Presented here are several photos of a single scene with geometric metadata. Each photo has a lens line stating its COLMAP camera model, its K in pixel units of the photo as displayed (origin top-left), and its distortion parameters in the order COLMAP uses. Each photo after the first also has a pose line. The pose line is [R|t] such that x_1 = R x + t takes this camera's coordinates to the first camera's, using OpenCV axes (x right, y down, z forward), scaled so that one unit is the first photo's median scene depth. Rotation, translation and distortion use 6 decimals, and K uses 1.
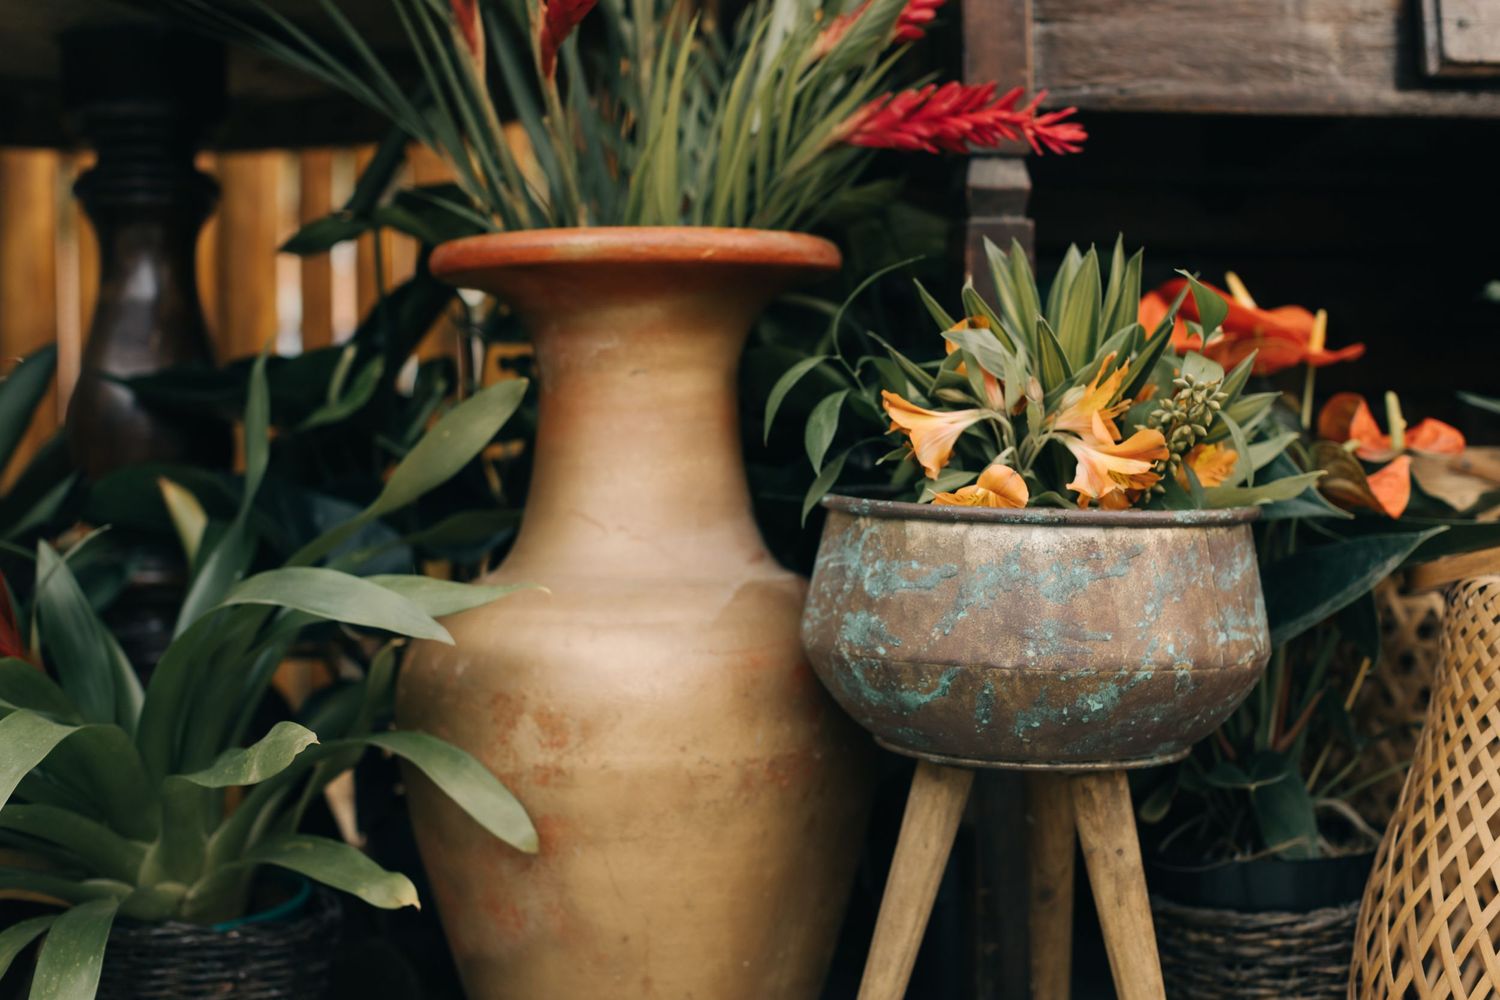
lens RADIAL K [[2179.0, 0, 779.5], [0, 2179.0, 498.6], [0, 0, 1]] dist [-0.023531, 0.081410]
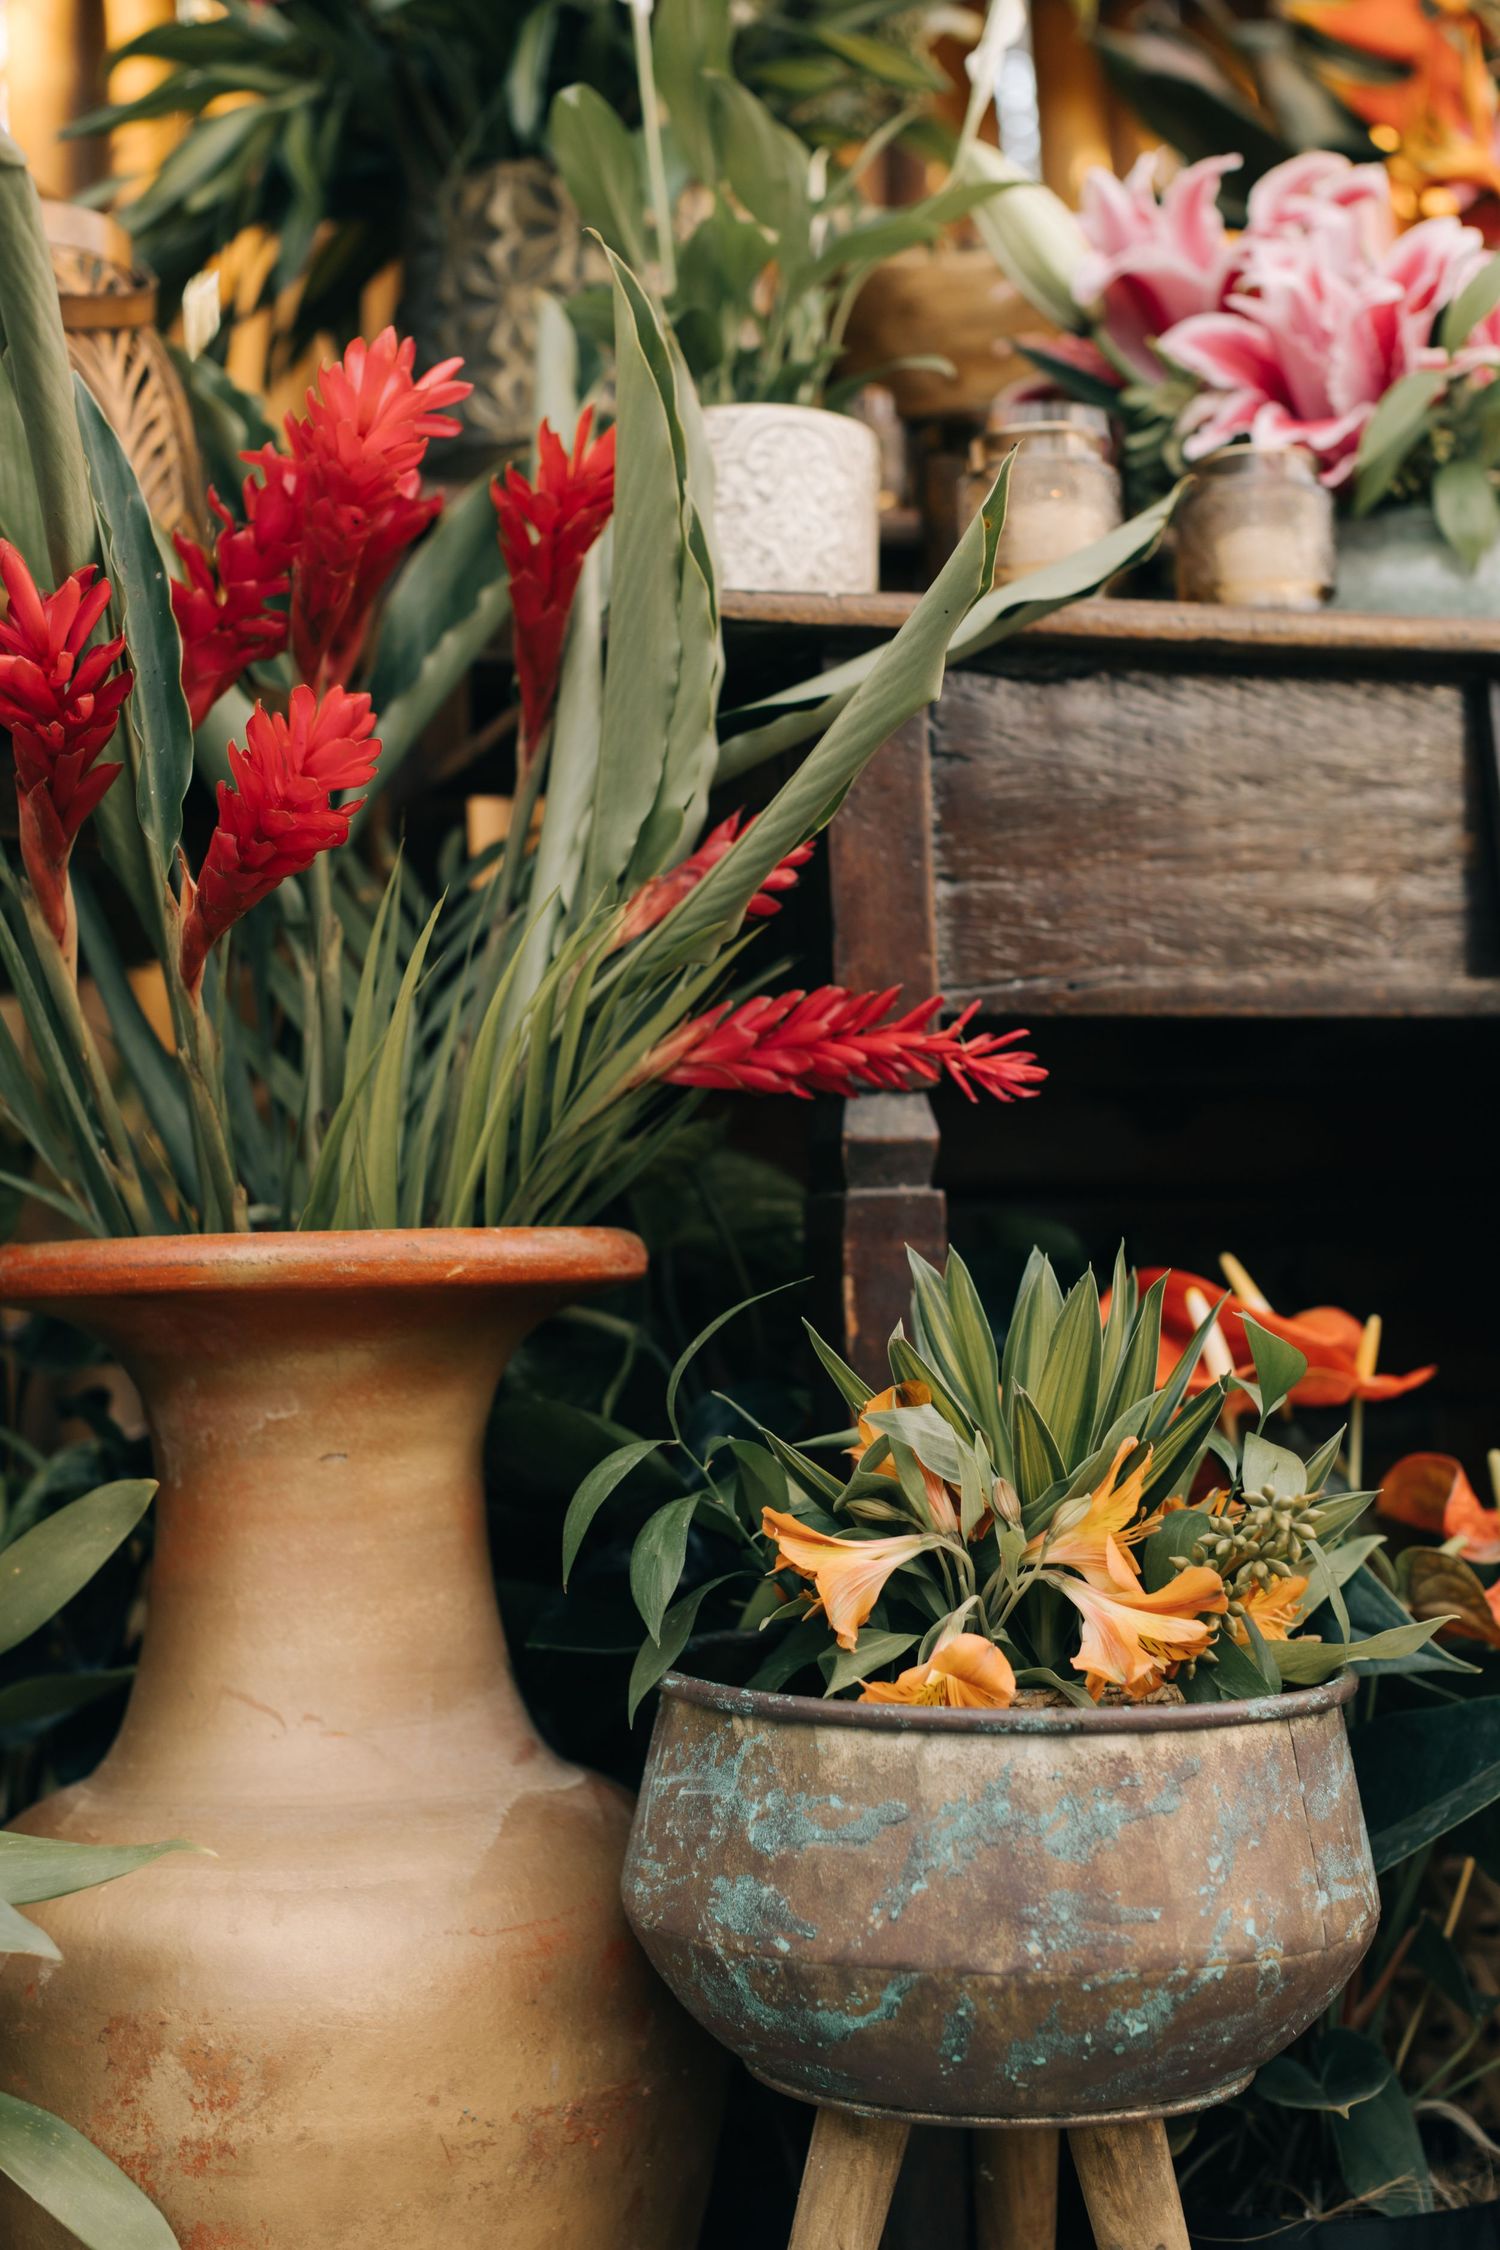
lens RADIAL K [[3268.5, 0, 750.0], [0, 3268.5, 1125.0], [0, 0, 1]] dist [-0.023531, 0.081410]
pose [[0.989816, -0.009654, 0.142027, -0.083137], [0.021507, 0.996387, -0.082158, -0.077711], [-0.140720, 0.084376, 0.986447, 0.075044]]
